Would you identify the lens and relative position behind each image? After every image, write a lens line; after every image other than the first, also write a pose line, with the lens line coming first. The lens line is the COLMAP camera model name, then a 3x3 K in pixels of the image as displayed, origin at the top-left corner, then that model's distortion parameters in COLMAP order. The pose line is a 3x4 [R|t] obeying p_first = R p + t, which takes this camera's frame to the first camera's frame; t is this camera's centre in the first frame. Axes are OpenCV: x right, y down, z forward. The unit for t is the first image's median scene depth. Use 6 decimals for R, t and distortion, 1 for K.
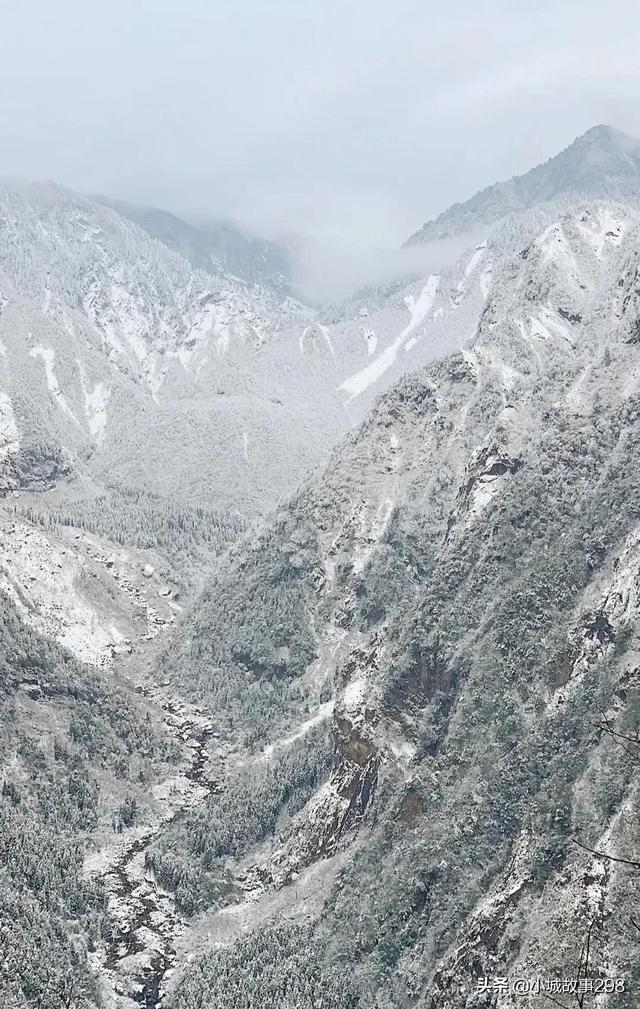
lens RADIAL K [[1563.6, 0, 320.0], [0, 1563.6, 504.5], [0, 0, 1]] dist [0.042885, 0.163236]
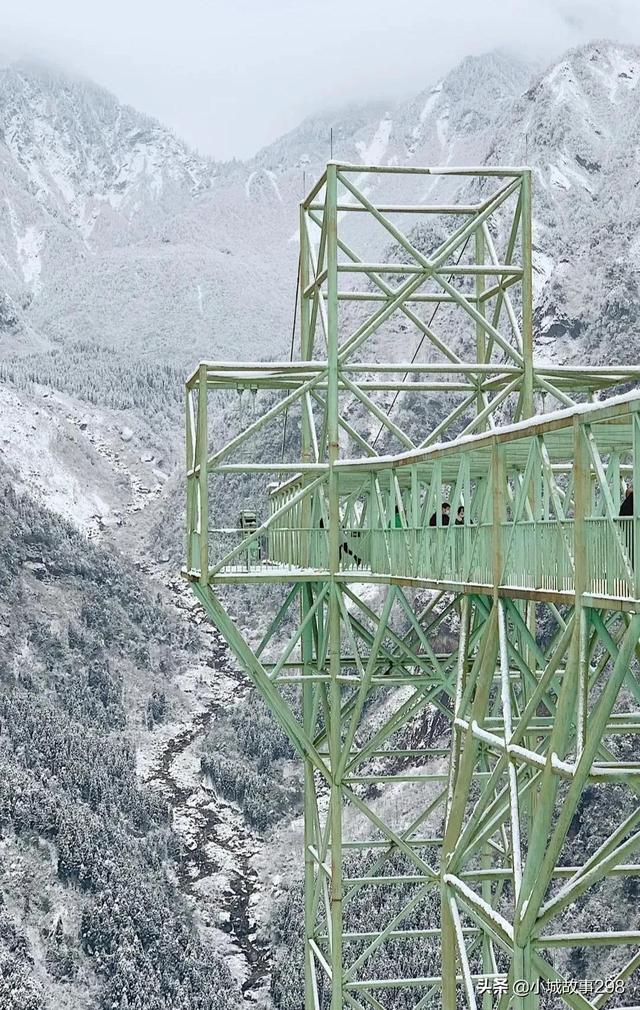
lens RADIAL K [[1565.1, 0, 320.0], [0, 1565.1, 505.0], [0, 0, 1]] dist [0.042885, 0.163236]
pose [[0.995553, 0.011926, 0.093447, -0.100254], [-0.020315, 0.995793, 0.089345, -0.000409], [-0.091988, -0.090846, 0.991607, 0.099987]]
